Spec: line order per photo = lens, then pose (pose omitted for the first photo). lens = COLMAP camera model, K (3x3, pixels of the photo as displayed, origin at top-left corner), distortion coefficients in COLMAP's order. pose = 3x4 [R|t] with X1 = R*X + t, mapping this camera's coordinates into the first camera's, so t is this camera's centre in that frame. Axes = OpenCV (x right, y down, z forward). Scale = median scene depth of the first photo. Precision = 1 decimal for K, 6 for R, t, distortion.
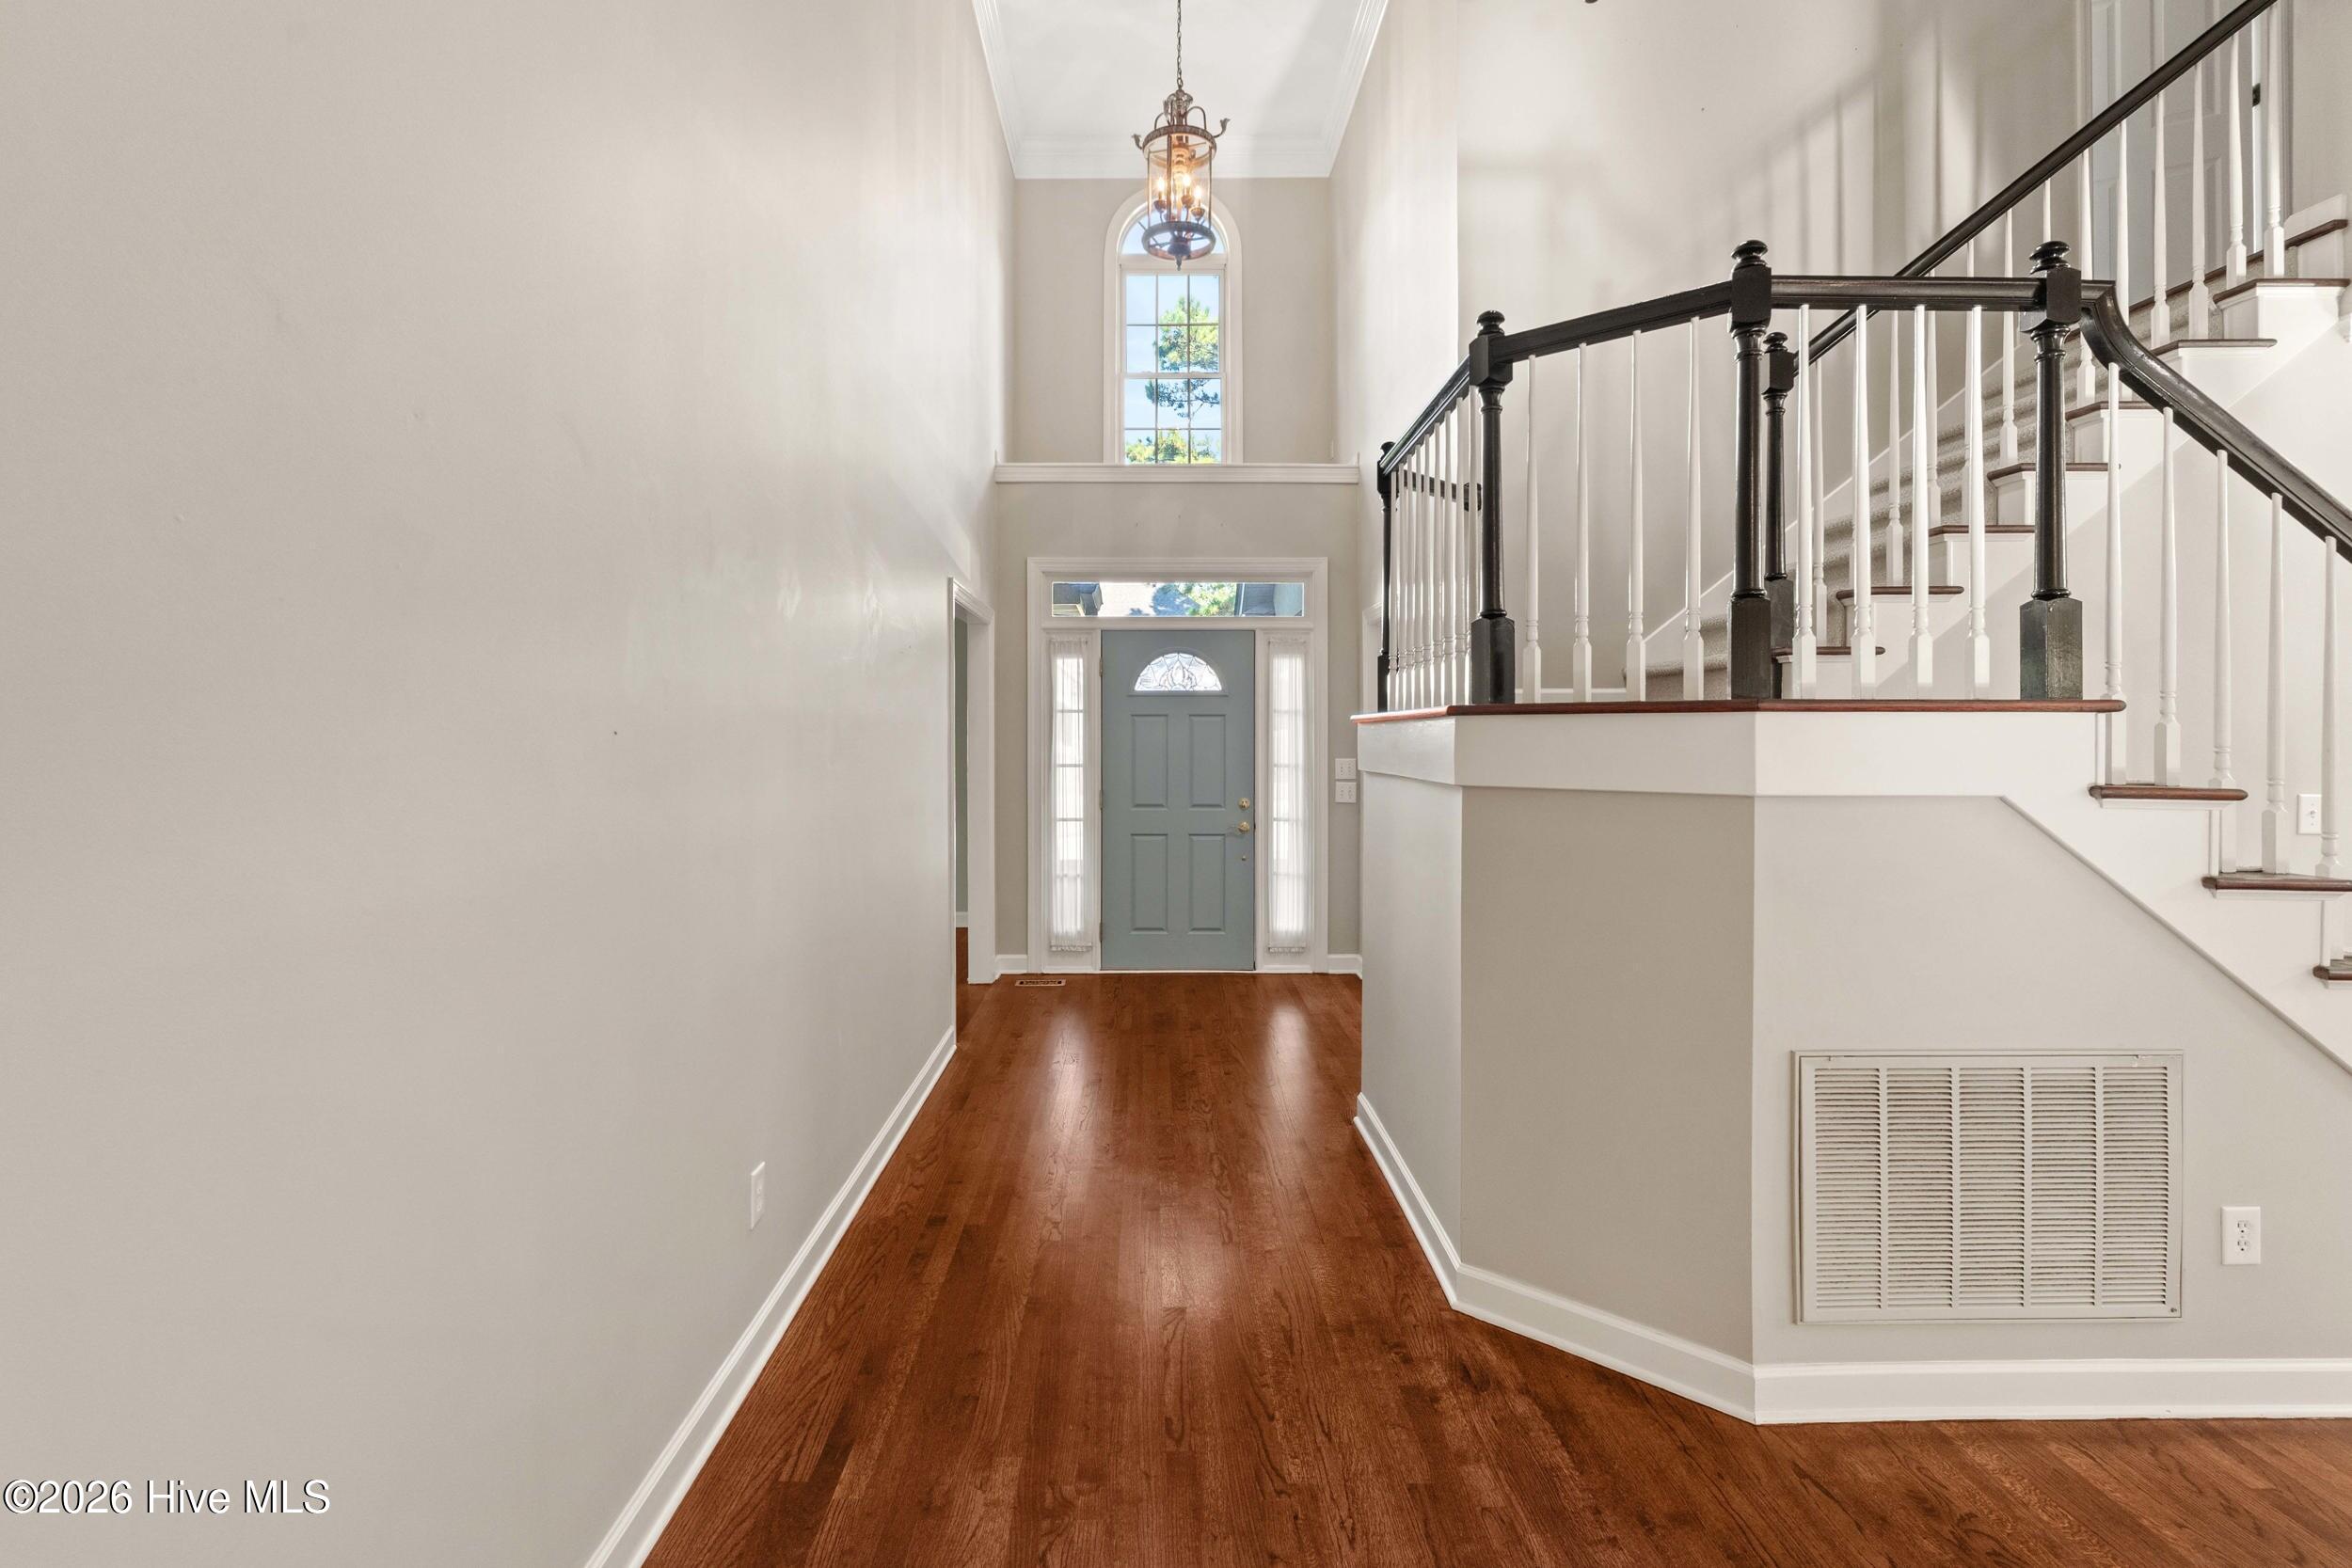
lens RADIAL K [[1135.9, 0, 1168.5], [0, 1135.9, 763.8], [0, 0, 1]] dist [-0.000880, 0.000287]
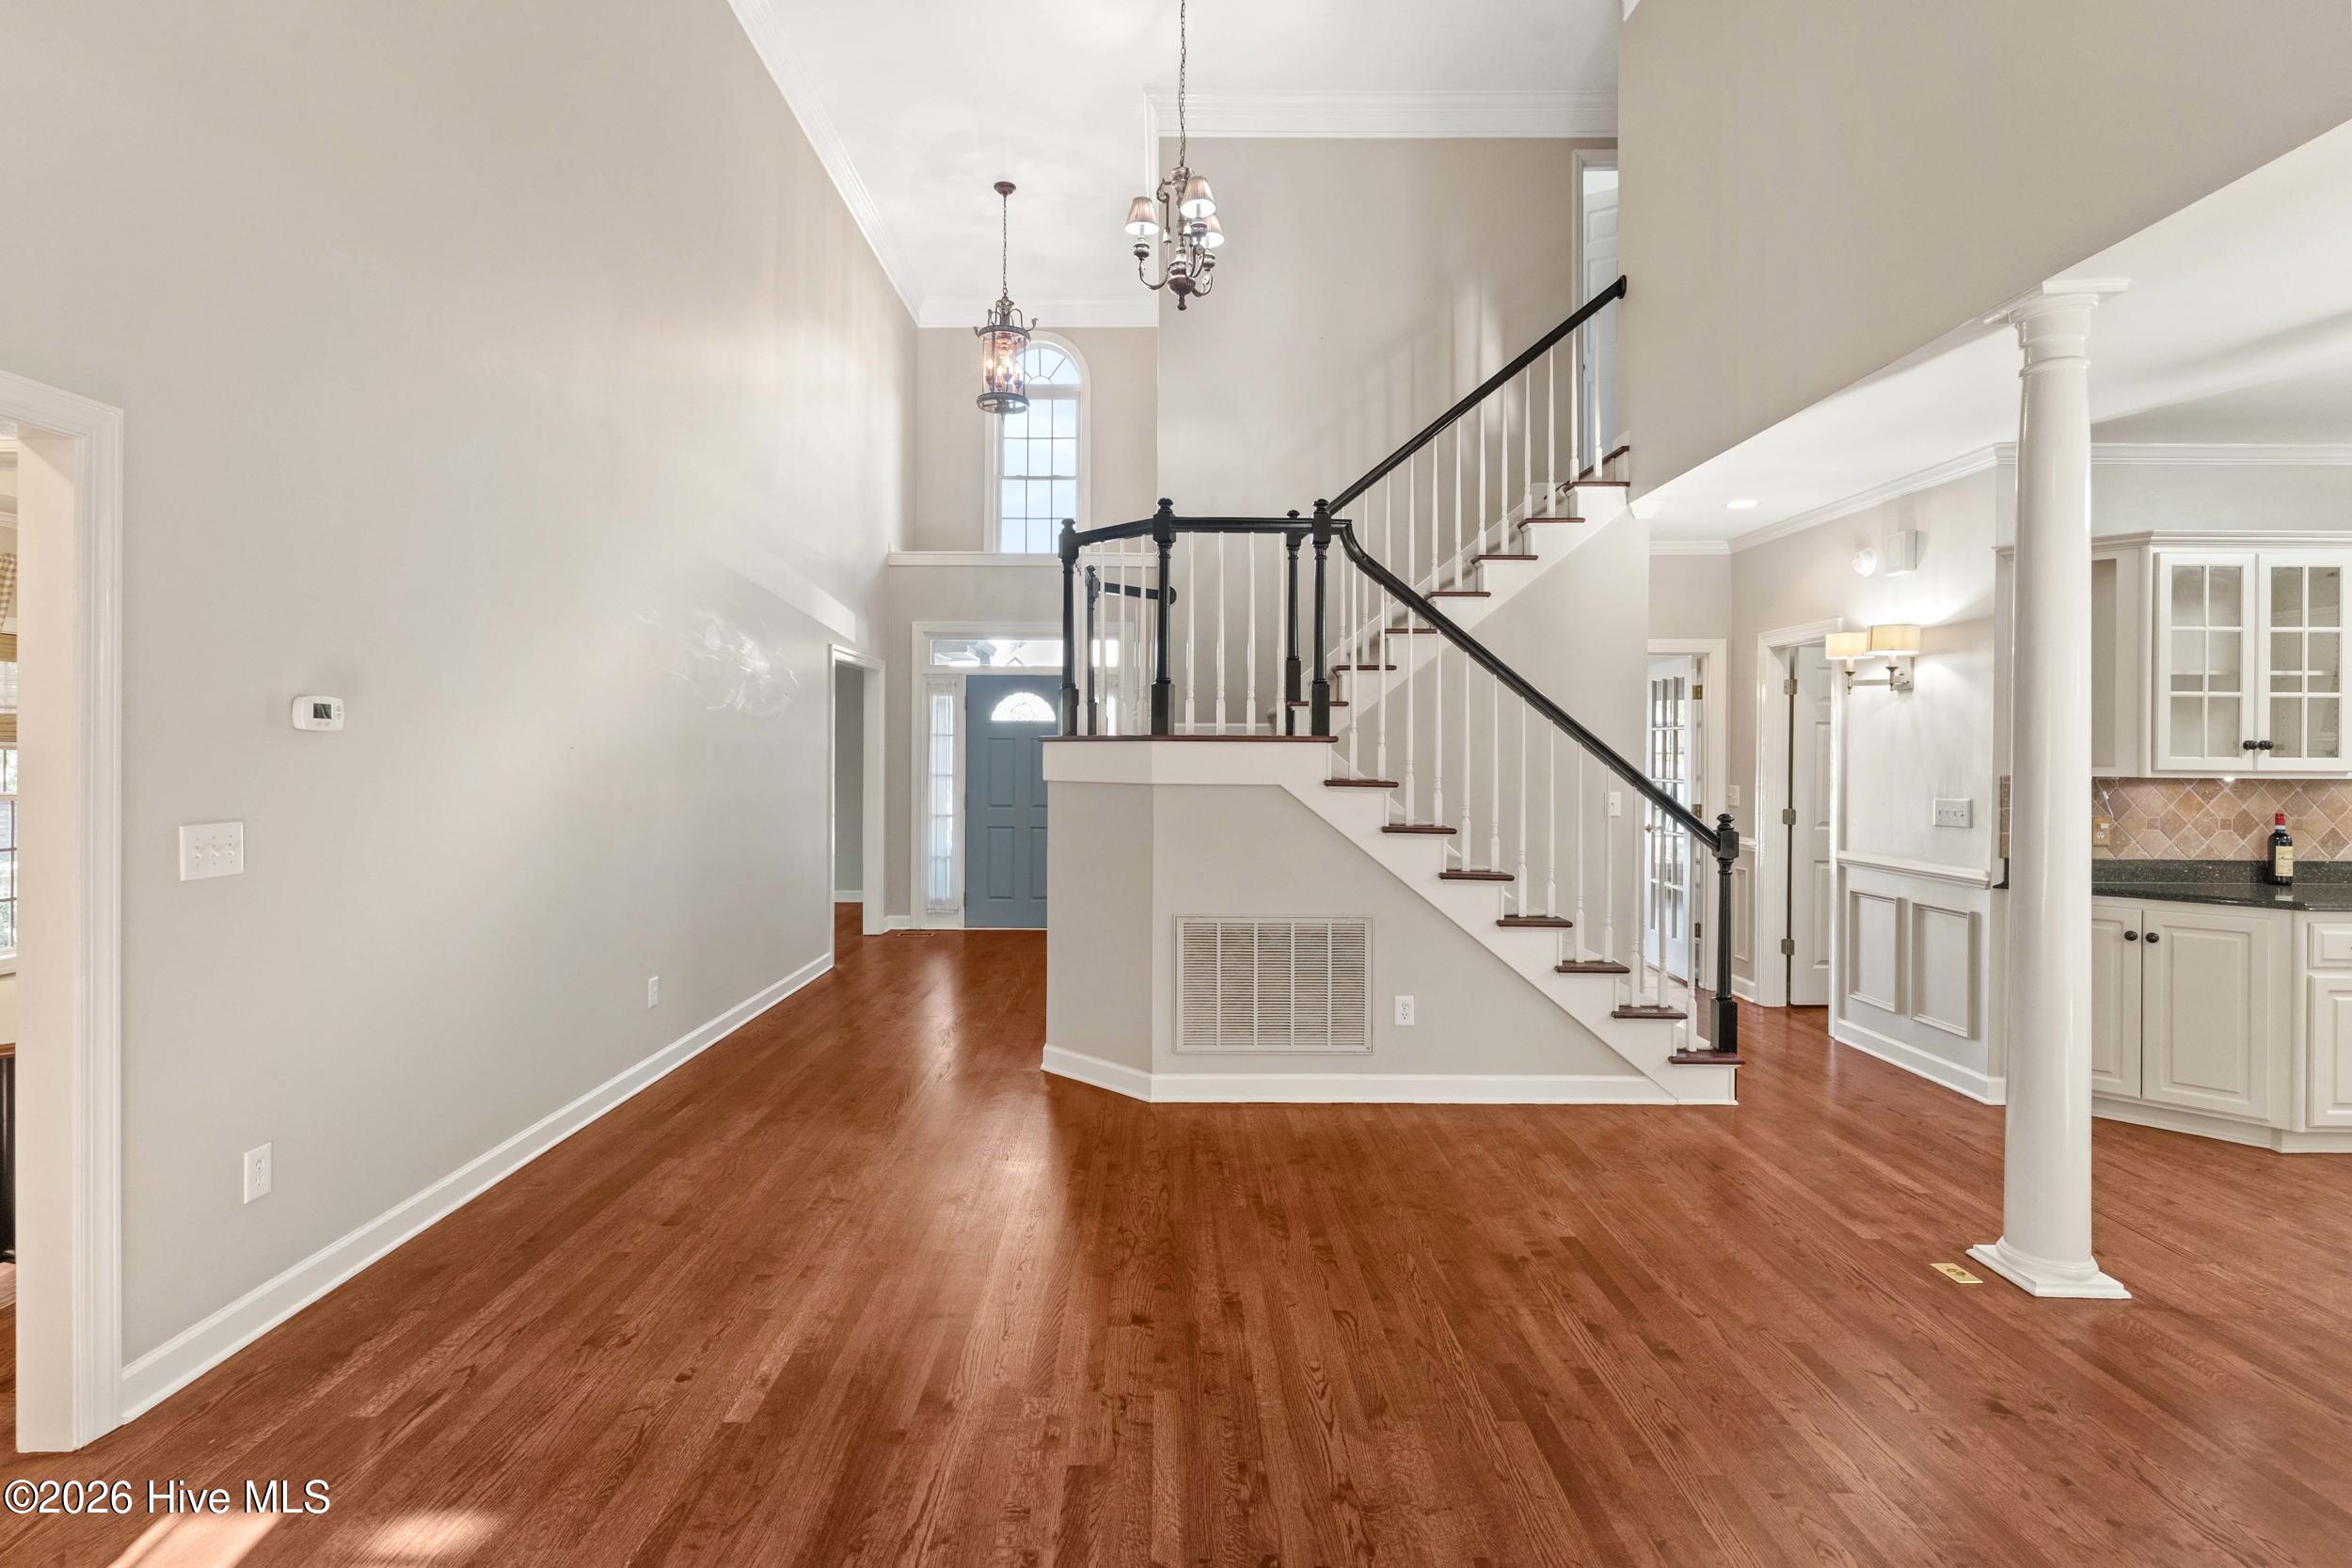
lens RADIAL K [[1135.9, 0, 1183.8], [0, 1135.9, 781.3], [0, 0, 1]] dist [-0.000880, 0.000287]
pose [[0.999942, 0.006318, -0.008677, 0.400975], [-0.006342, 0.999976, -0.002785, 0.019357], [0.008660, 0.002840, 0.999958, -0.663195]]
